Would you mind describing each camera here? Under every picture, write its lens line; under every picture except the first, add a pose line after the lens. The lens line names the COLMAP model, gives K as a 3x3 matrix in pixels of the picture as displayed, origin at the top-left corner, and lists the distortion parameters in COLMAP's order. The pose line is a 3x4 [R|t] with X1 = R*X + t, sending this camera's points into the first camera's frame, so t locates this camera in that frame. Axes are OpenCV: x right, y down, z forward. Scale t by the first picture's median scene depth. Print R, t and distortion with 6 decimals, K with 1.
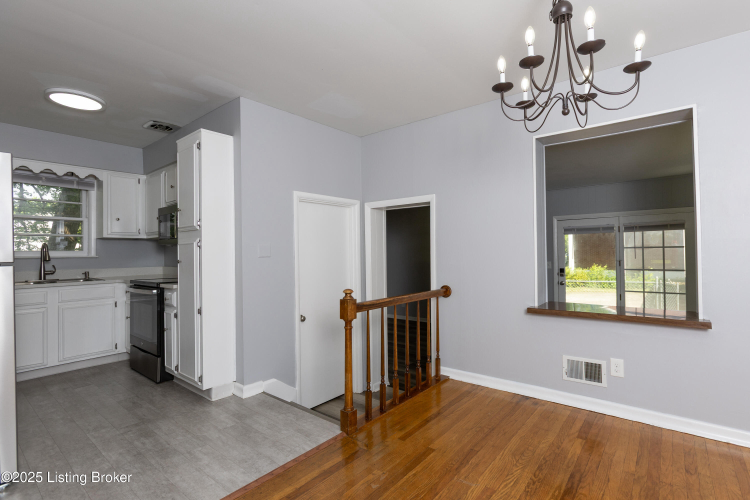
lens RADIAL K [[357.9, 0, 378.5], [0, 357.9, 248.9], [0, 0, 1]] dist [0.001387, 0.000347]
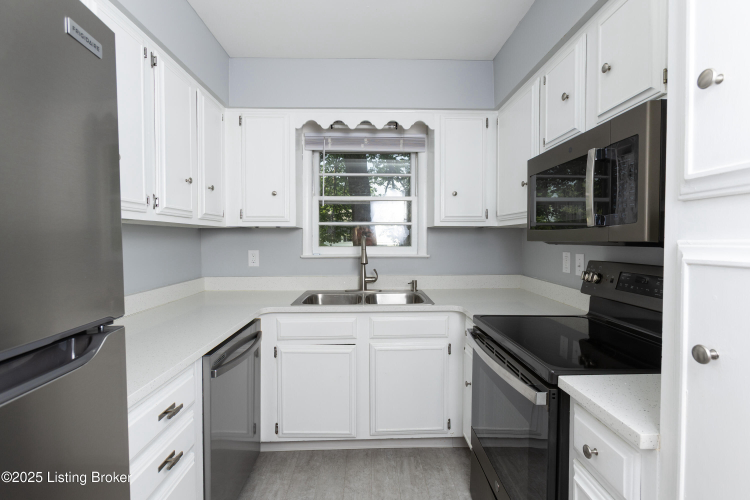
lens RADIAL K [[357.9, 0, 378.5], [0, 357.9, 248.9], [0, 0, 1]] dist [0.001387, 0.000347]
pose [[0.656595, 0.033056, -0.753519, -0.380048], [0.004705, 0.998840, 0.047918, -0.023055], [0.754229, -0.035008, 0.655678, 0.539650]]
